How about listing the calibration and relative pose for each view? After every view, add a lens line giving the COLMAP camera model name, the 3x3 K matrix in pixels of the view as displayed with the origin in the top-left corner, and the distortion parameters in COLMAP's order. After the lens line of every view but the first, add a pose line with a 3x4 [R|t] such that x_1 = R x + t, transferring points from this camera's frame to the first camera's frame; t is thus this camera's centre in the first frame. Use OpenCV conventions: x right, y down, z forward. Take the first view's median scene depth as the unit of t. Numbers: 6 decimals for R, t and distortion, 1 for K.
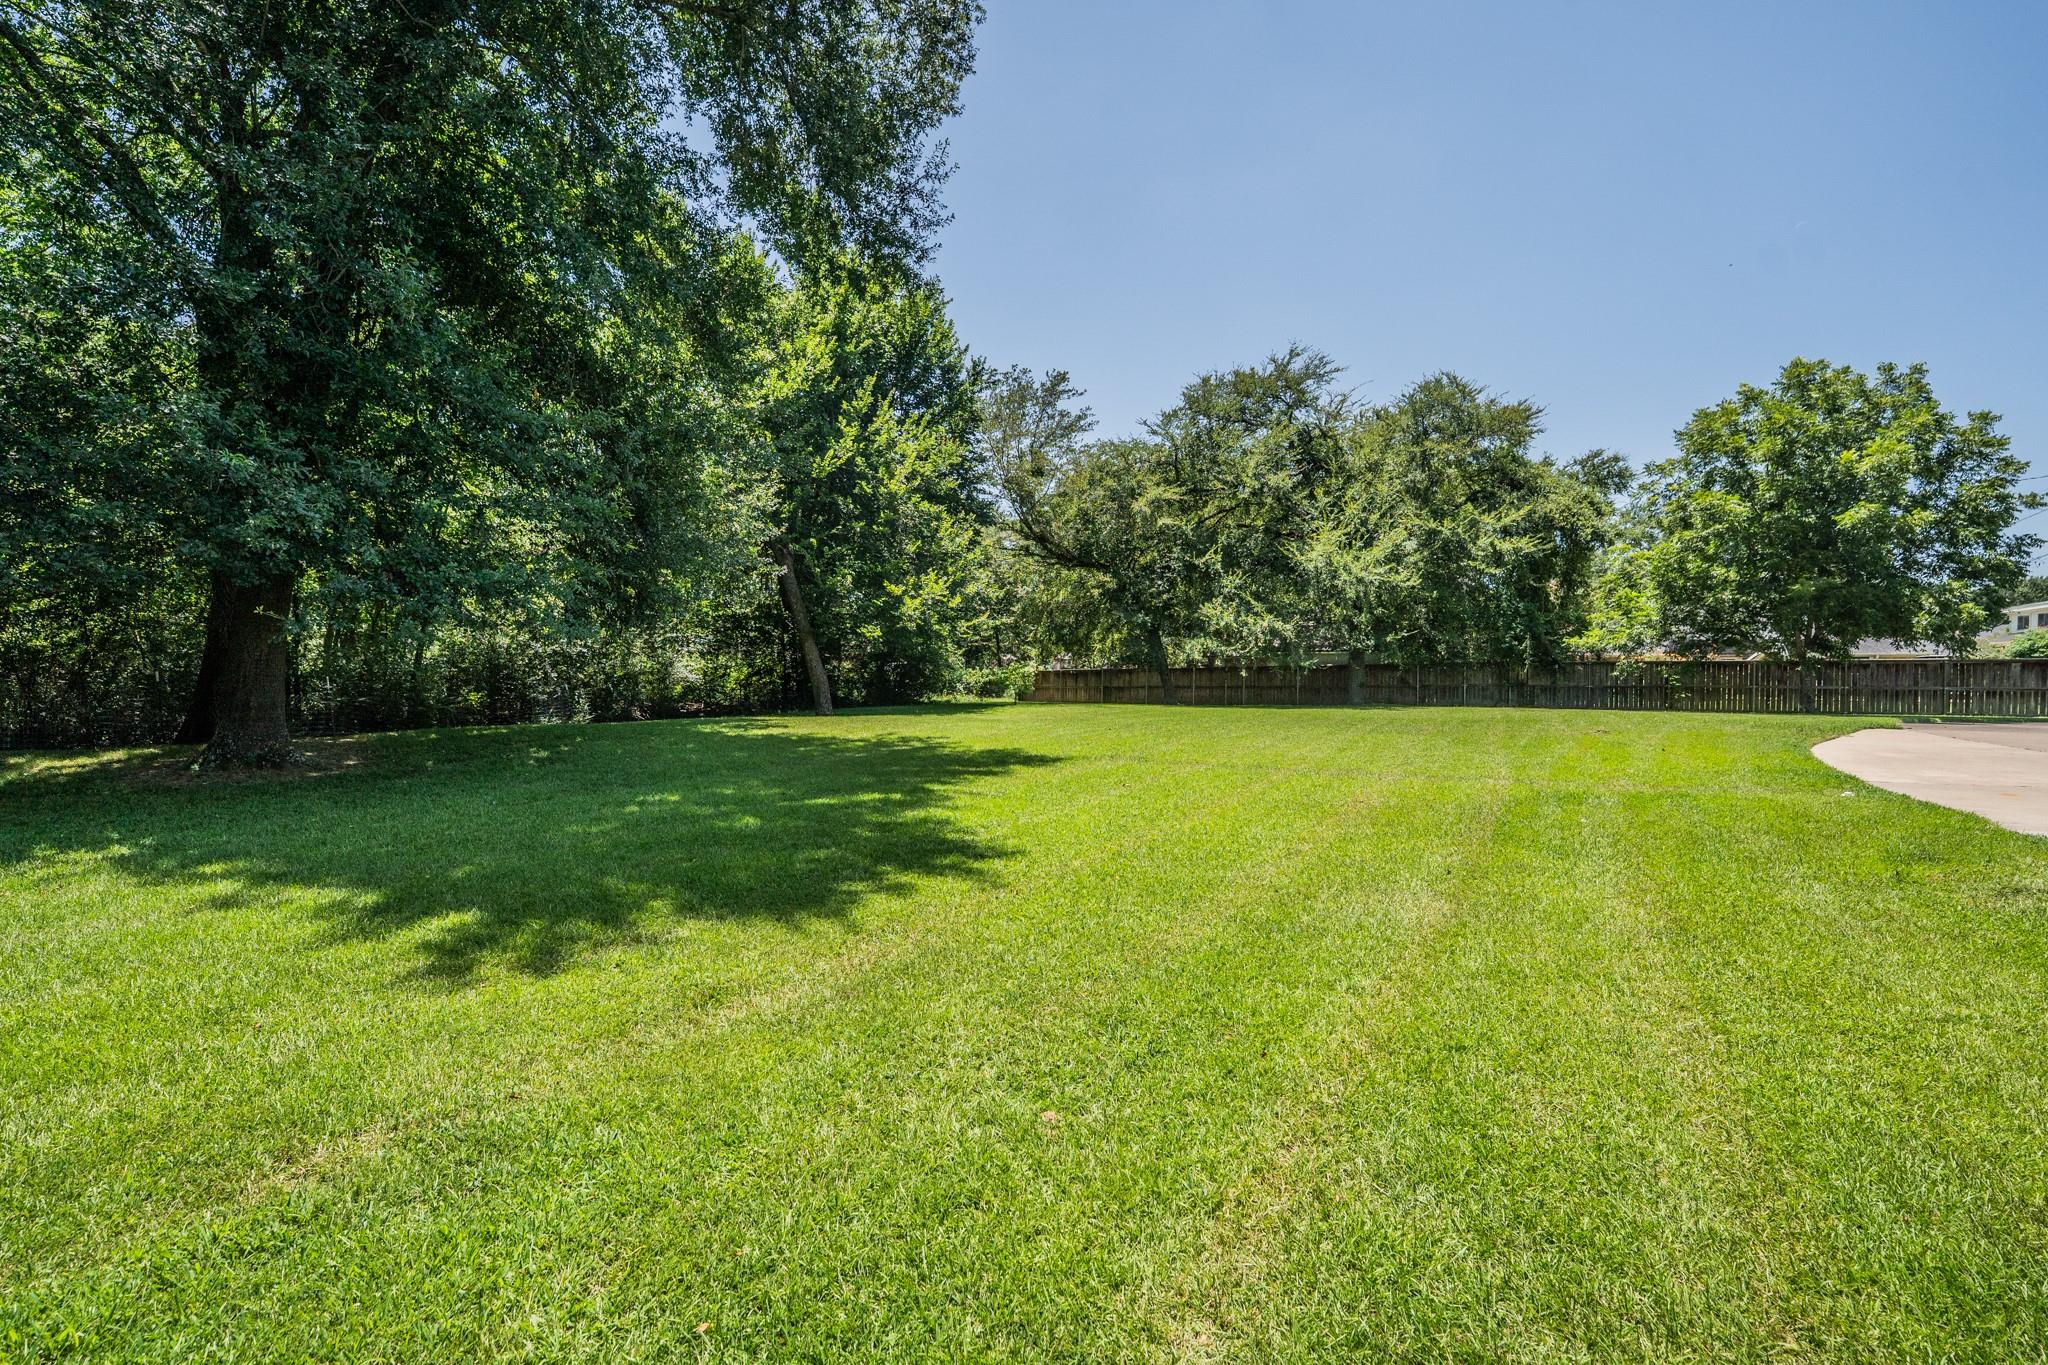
lens RADIAL K [[863.4, 0, 1024.0], [0, 863.4, 682.5], [0, 0, 1]] dist [-0.000870, -0.000611]
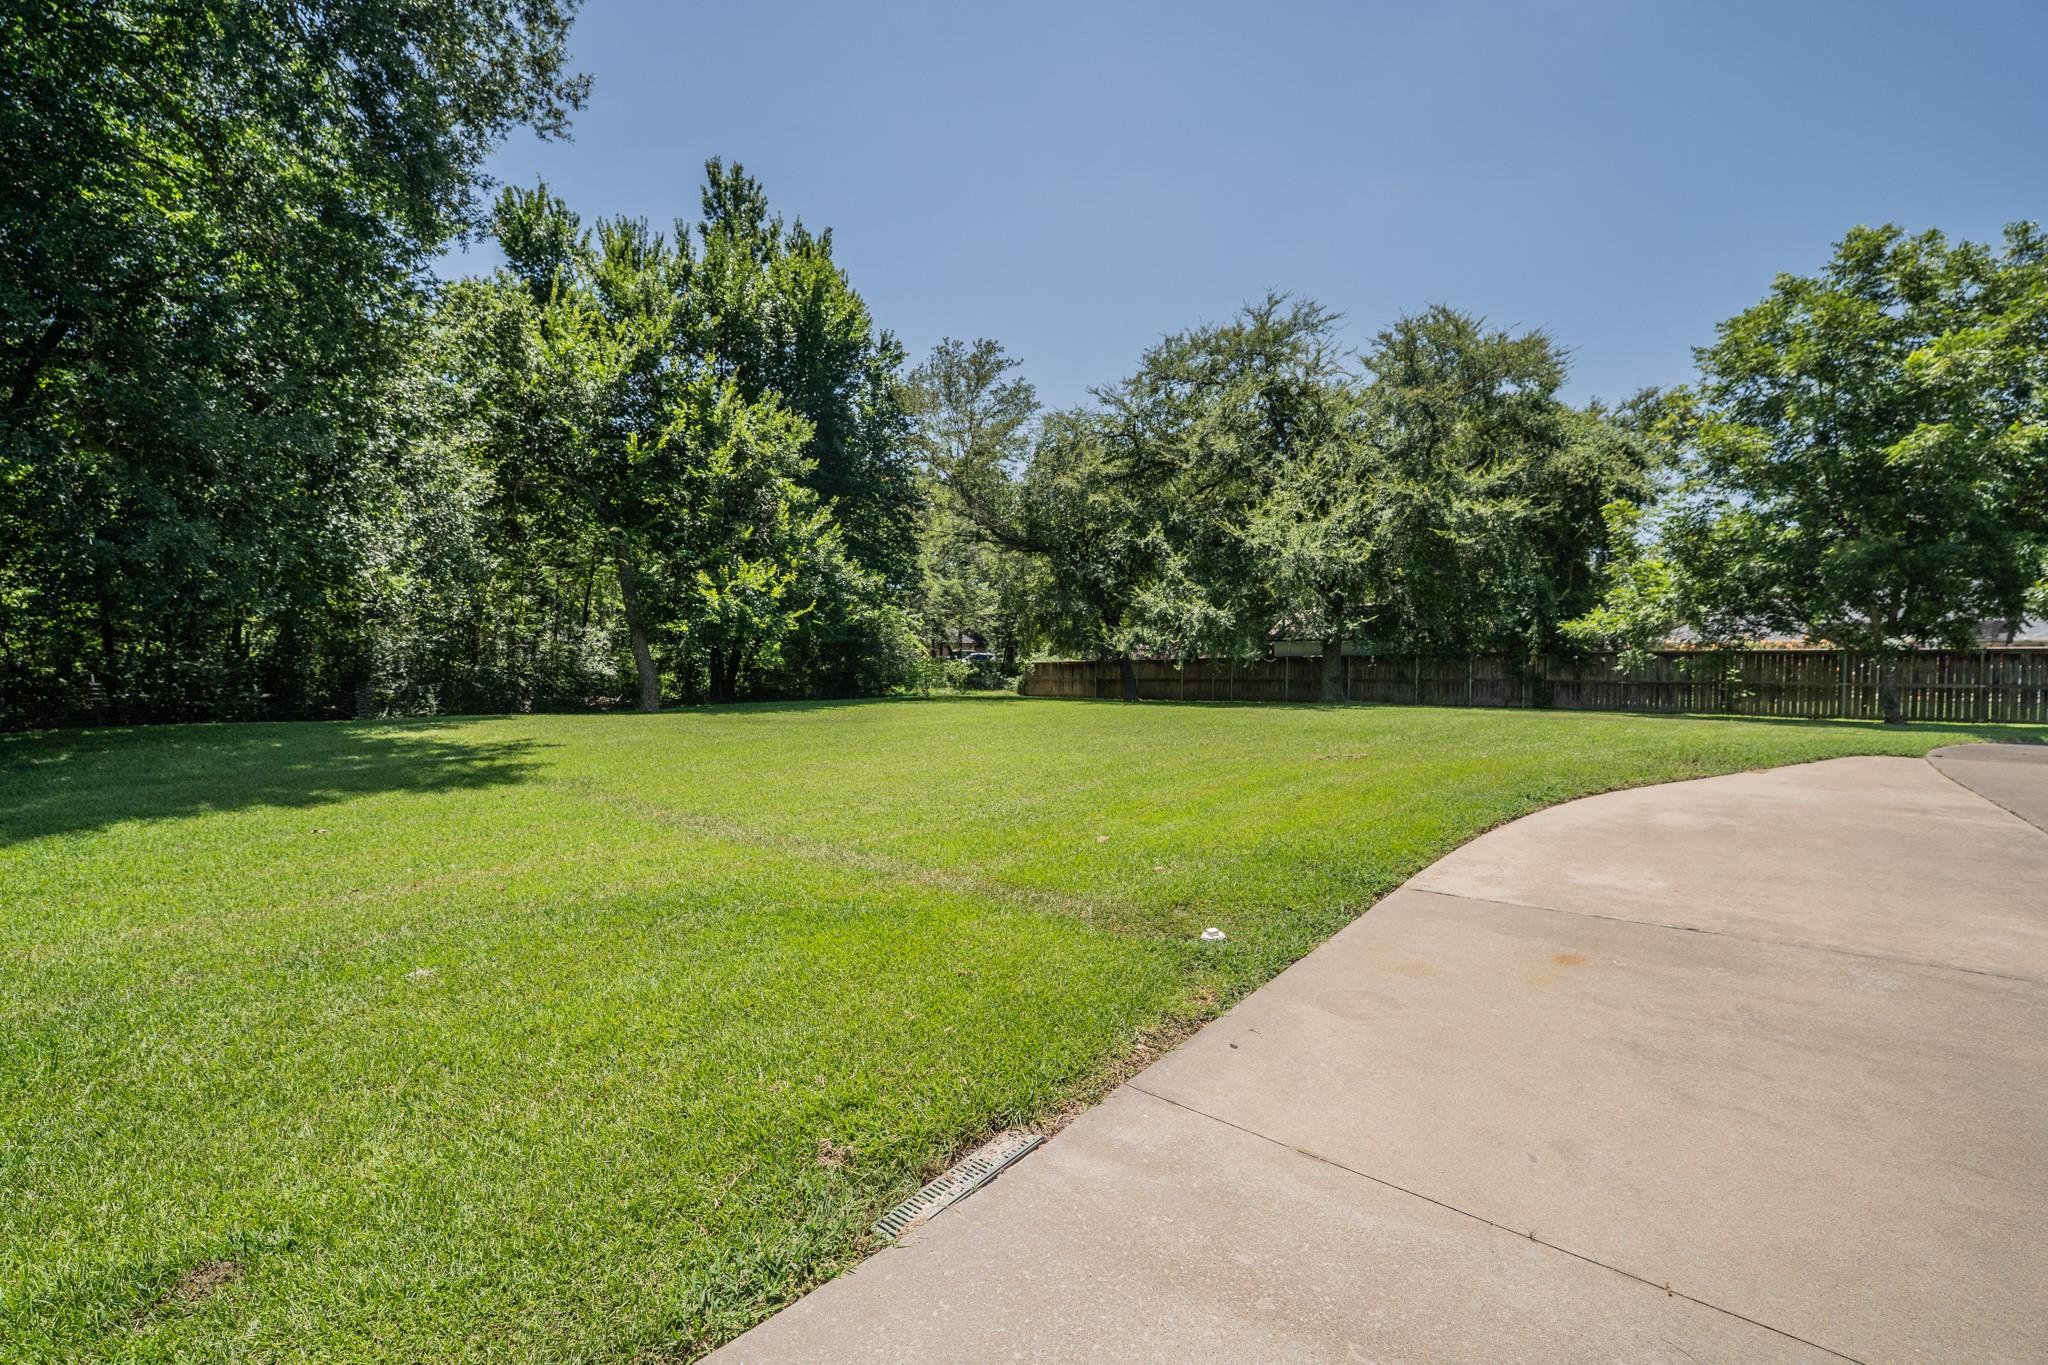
lens RADIAL K [[827.2, 0, 1012.2], [0, 827.2, 685.1], [0, 0, 1]] dist [-0.000754, 0.000392]
pose [[0.981276, 0.002697, -0.192590, 0.244085], [0.000770, 0.999839, 0.017927, -0.007026], [0.192608, -0.017740, 0.981115, 0.131961]]
